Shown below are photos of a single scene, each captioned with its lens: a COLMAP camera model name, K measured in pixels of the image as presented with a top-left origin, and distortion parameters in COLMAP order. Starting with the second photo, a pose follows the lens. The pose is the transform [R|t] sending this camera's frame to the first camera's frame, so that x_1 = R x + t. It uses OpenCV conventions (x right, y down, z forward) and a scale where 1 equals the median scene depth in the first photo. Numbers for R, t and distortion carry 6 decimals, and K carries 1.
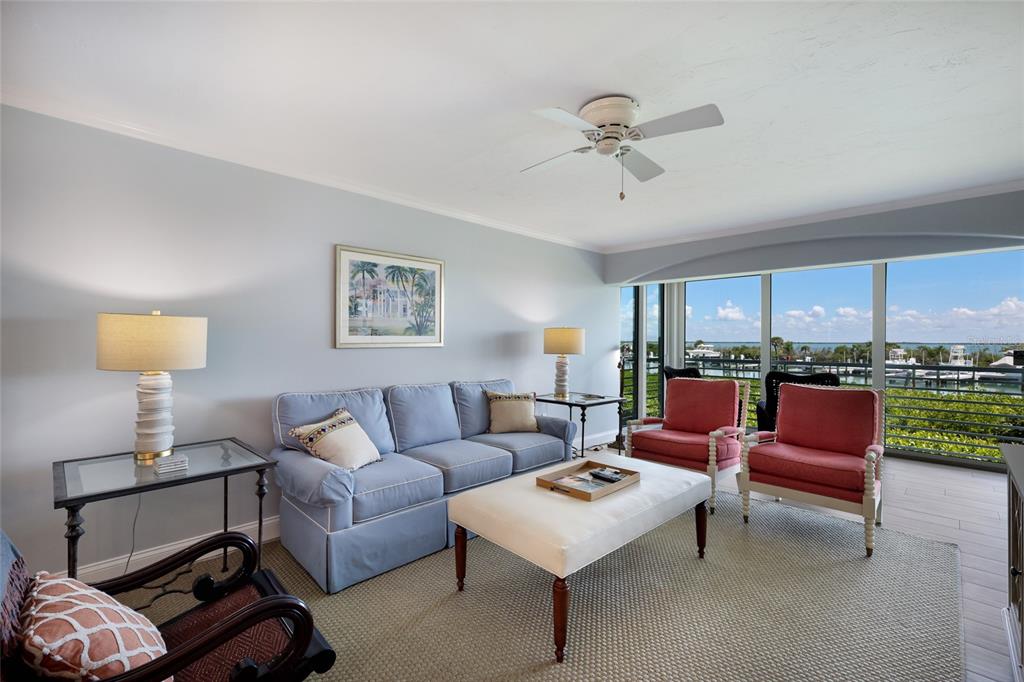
lens RADIAL K [[450.2, 0, 512.0], [0, 450.2, 341.0], [0, 0, 1]] dist [0.000387, -0.000161]
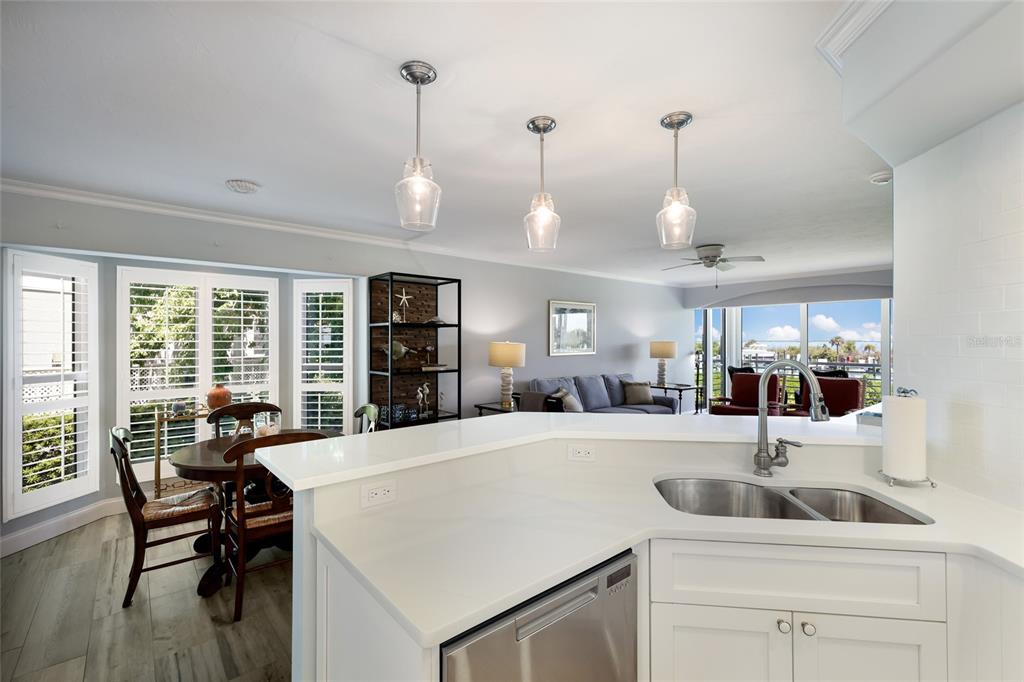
lens RADIAL K [[450.2, 0, 512.0], [0, 450.2, 341.0], [0, 0, 1]] dist [0.000387, -0.000161]
pose [[0.995494, -0.003033, -0.094781, -0.262204], [0.003118, 0.999995, 0.000756, -0.033082], [0.094778, -0.001048, 0.995498, -0.616986]]
